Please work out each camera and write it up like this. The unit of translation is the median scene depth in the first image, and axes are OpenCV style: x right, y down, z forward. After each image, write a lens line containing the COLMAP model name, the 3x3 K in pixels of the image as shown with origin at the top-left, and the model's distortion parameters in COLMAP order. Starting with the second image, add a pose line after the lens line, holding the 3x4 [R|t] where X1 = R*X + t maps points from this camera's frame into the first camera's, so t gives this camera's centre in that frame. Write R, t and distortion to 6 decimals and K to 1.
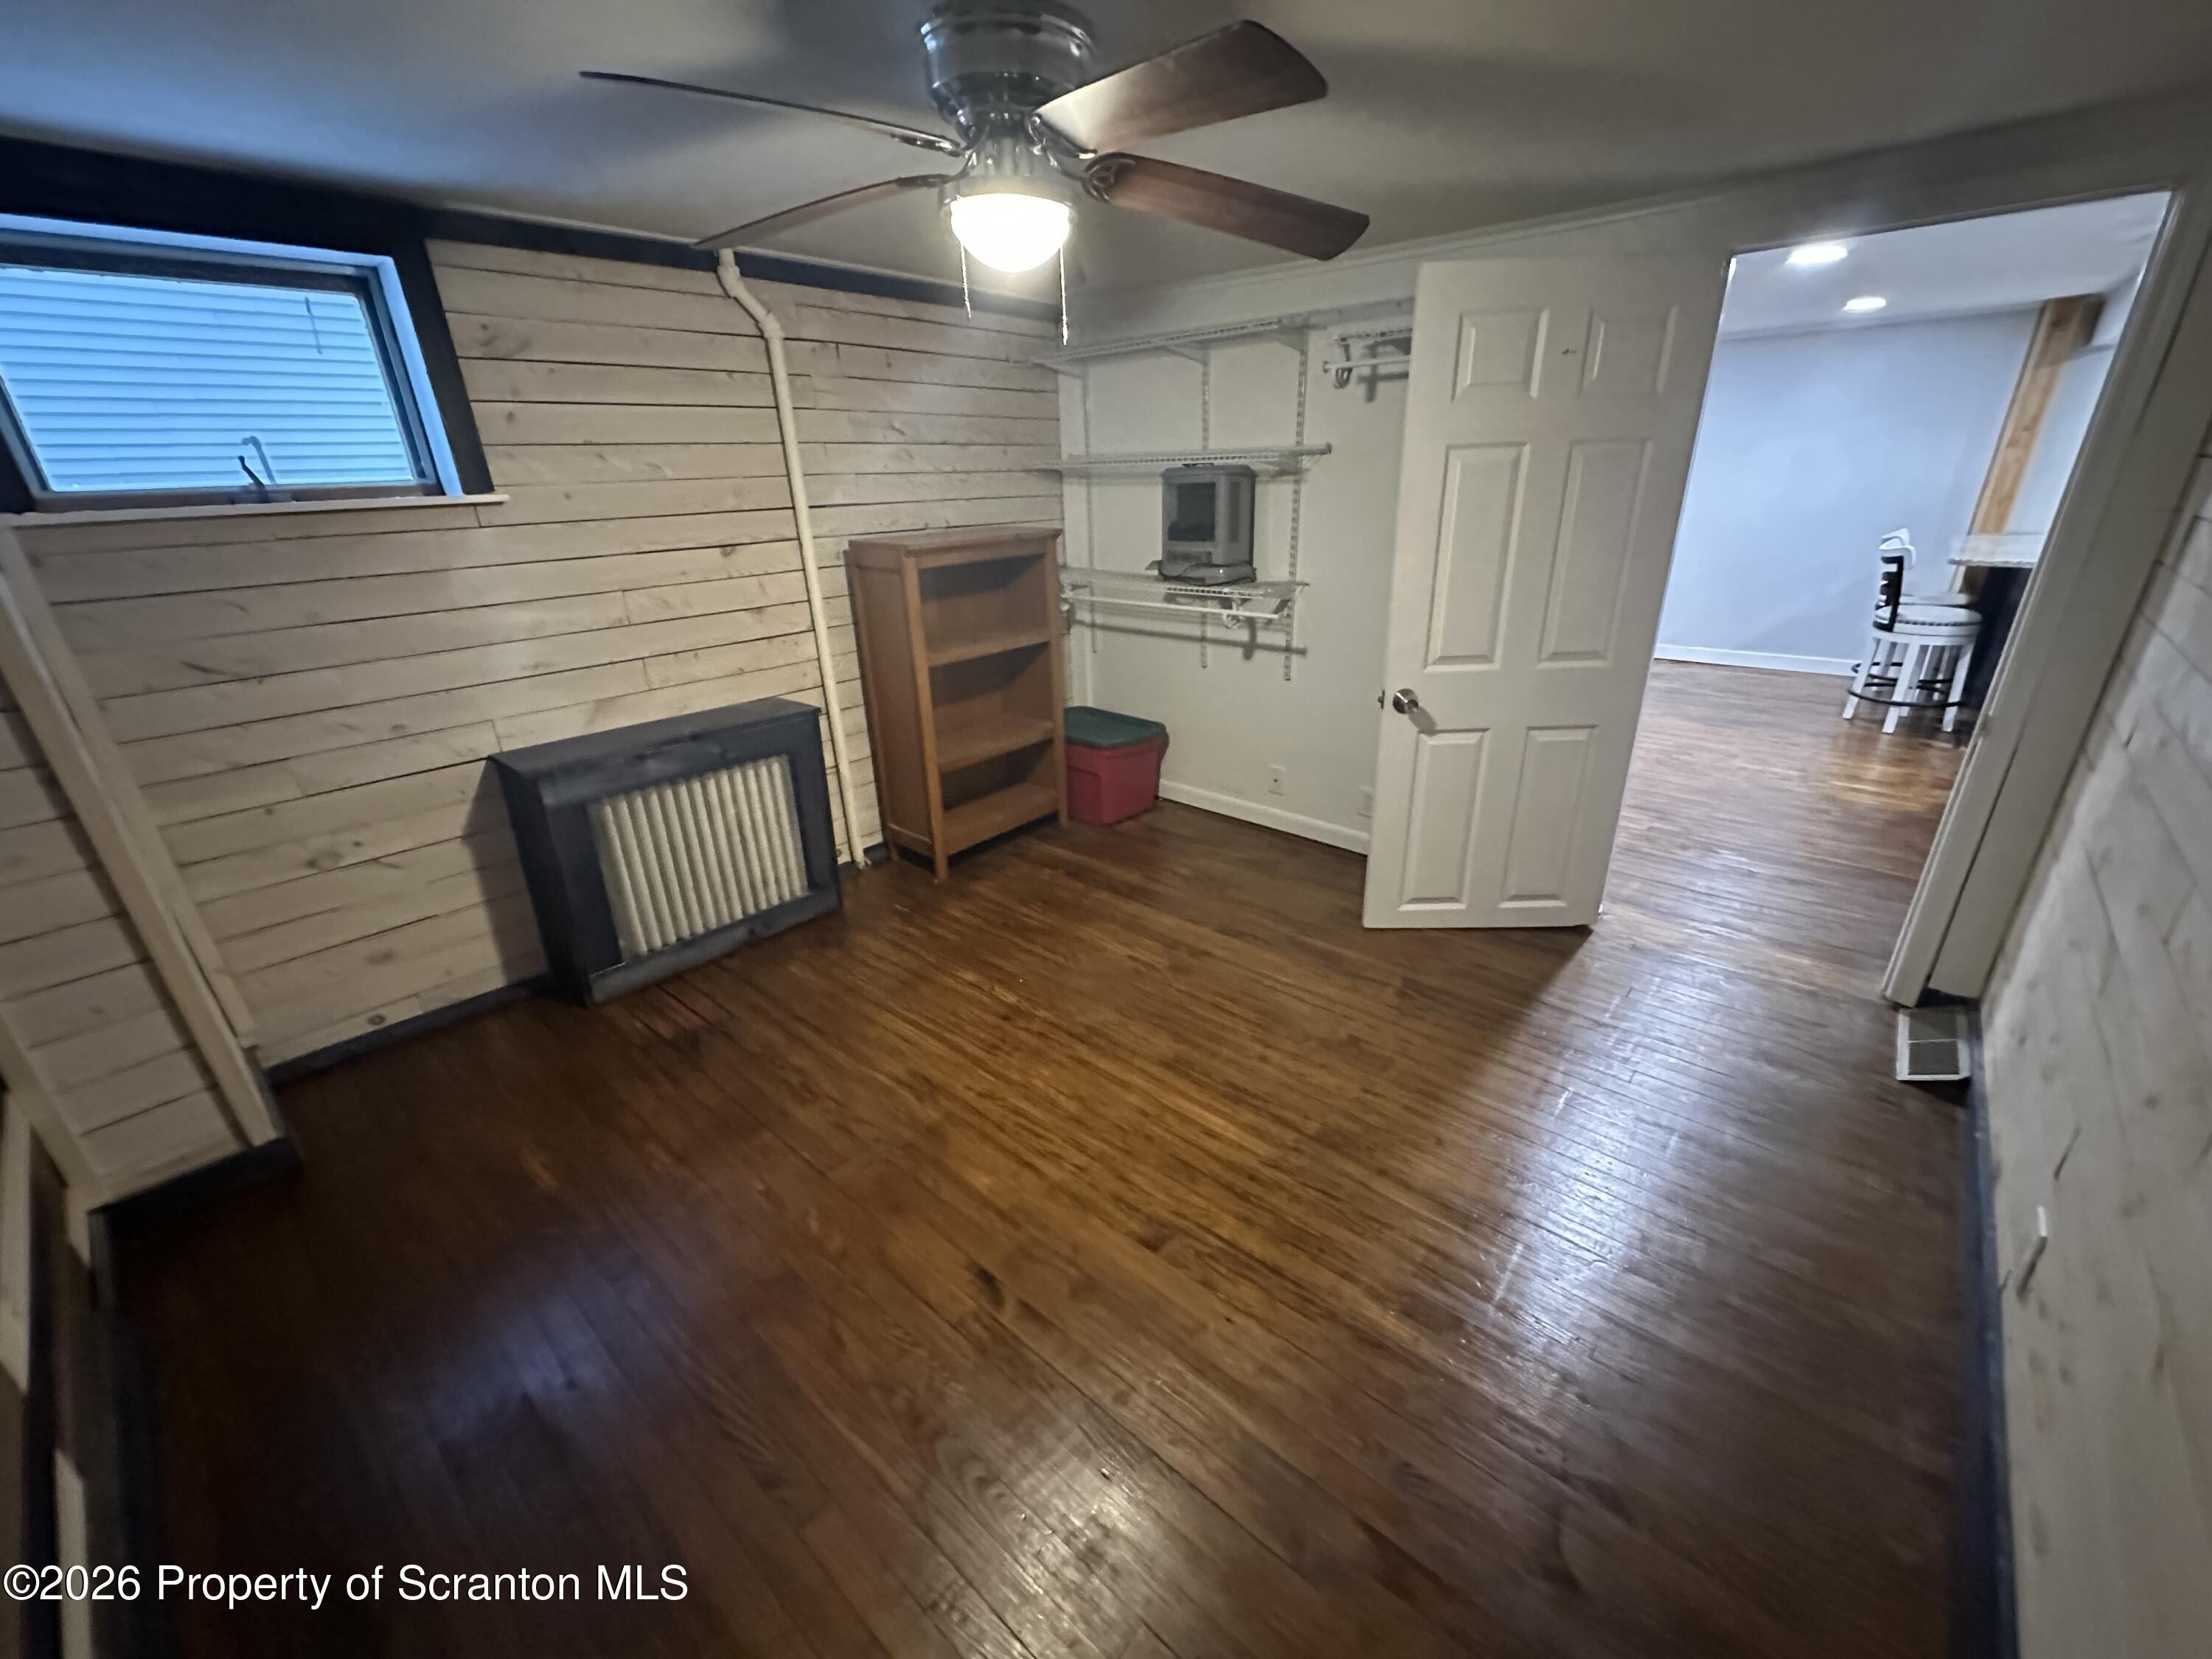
lens RADIAL K [[879.7, 0, 1099.7], [0, 879.7, 831.0], [0, 0, 1]] dist [-0.004196, 0.000977]
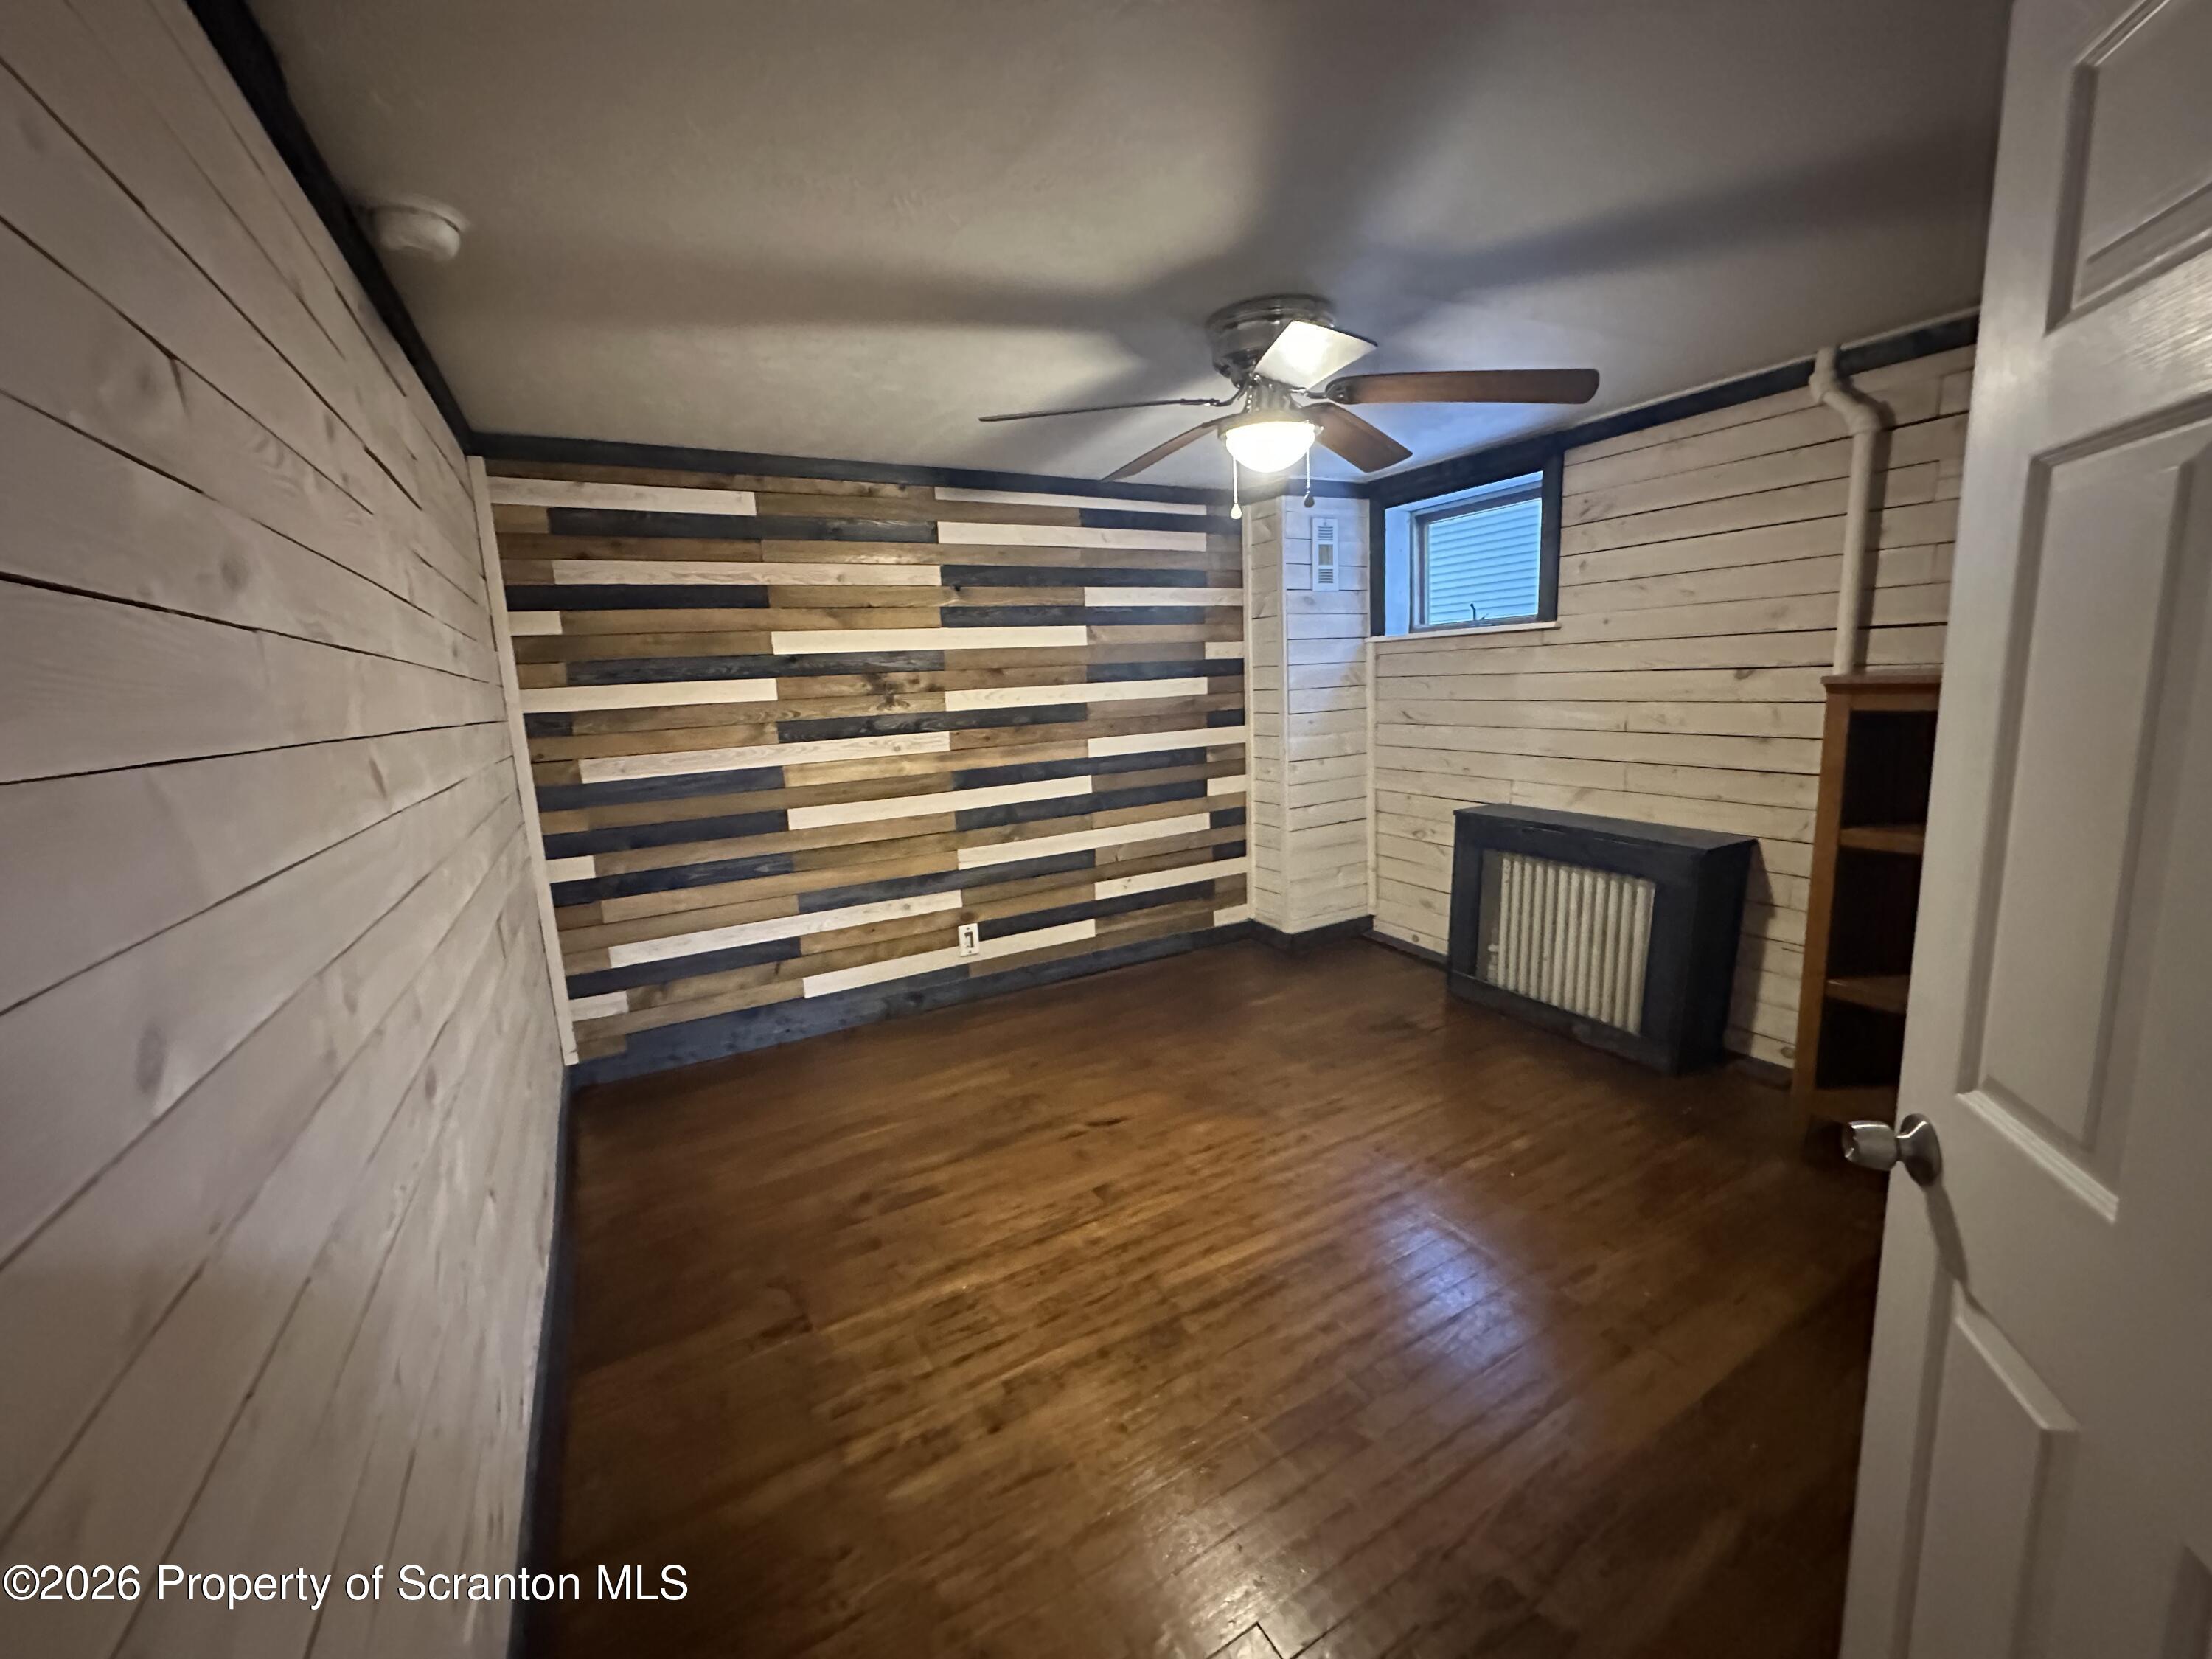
lens RADIAL K [[879.7, 0, 1100.4], [0, 879.7, 828.4], [0, 0, 1]] dist [-0.004196, 0.000977]
pose [[-0.325701, 0.207125, -0.922506, 0.926364], [-0.311881, 0.897559, 0.311637, -0.330695], [0.892552, 0.389213, -0.227738, 0.884433]]
